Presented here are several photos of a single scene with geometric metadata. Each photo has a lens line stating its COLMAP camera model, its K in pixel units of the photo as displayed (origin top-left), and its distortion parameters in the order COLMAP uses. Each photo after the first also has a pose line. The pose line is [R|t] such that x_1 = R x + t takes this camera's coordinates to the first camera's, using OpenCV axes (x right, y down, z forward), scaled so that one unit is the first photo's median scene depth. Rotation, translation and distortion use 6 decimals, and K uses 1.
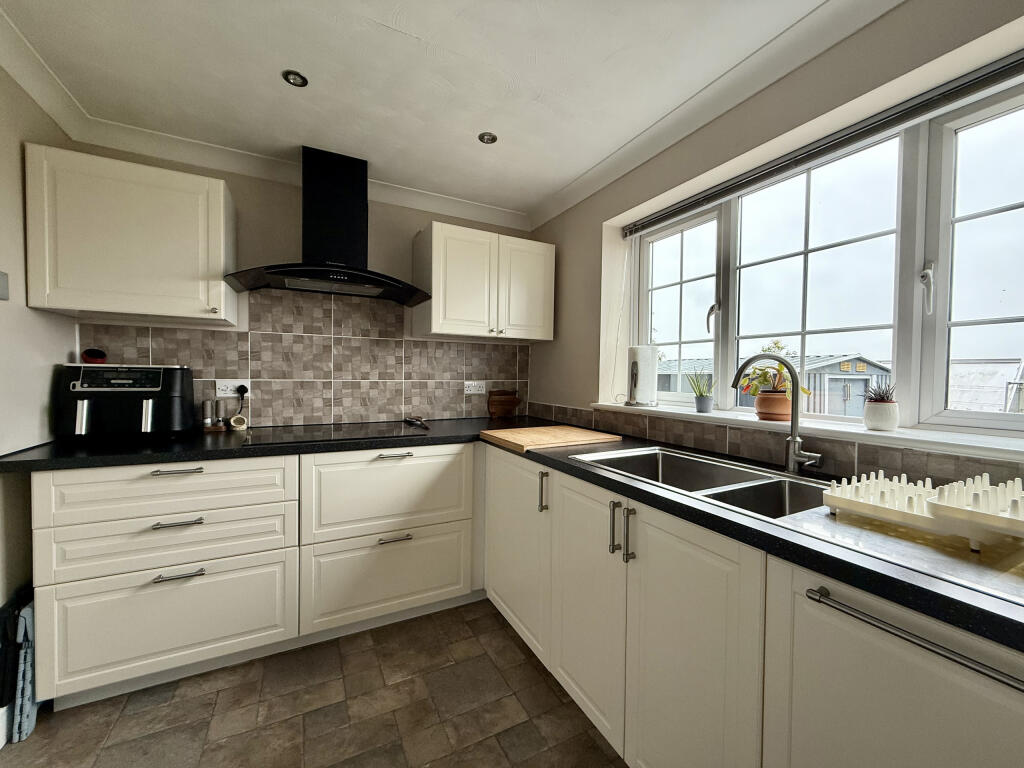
lens RADIAL K [[410.5, 0, 515.3], [0, 410.5, 385.8], [0, 0, 1]] dist [-0.002727, 0.000157]
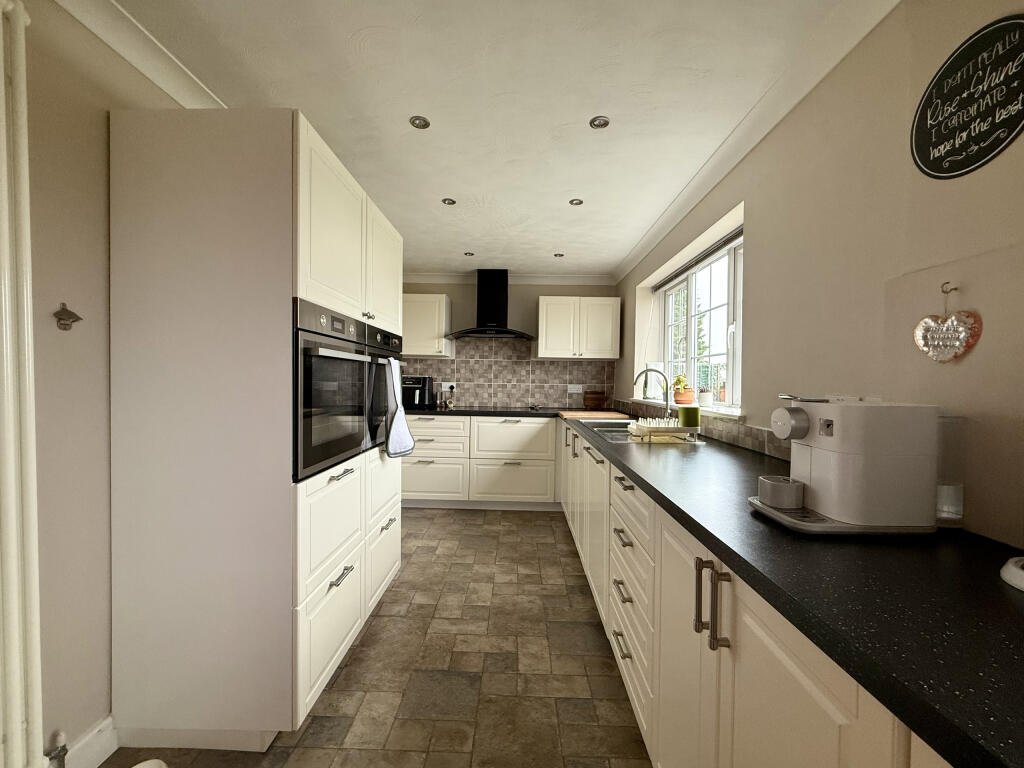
lens RADIAL K [[410.5, 0, 510.4], [0, 410.5, 384.2], [0, 0, 1]] dist [-0.002727, 0.000157]
pose [[0.880361, 0.004847, -0.474279, 0.569189], [-0.017972, 0.999571, -0.023143, 0.035475], [0.473964, 0.028898, 0.880070, -0.675993]]
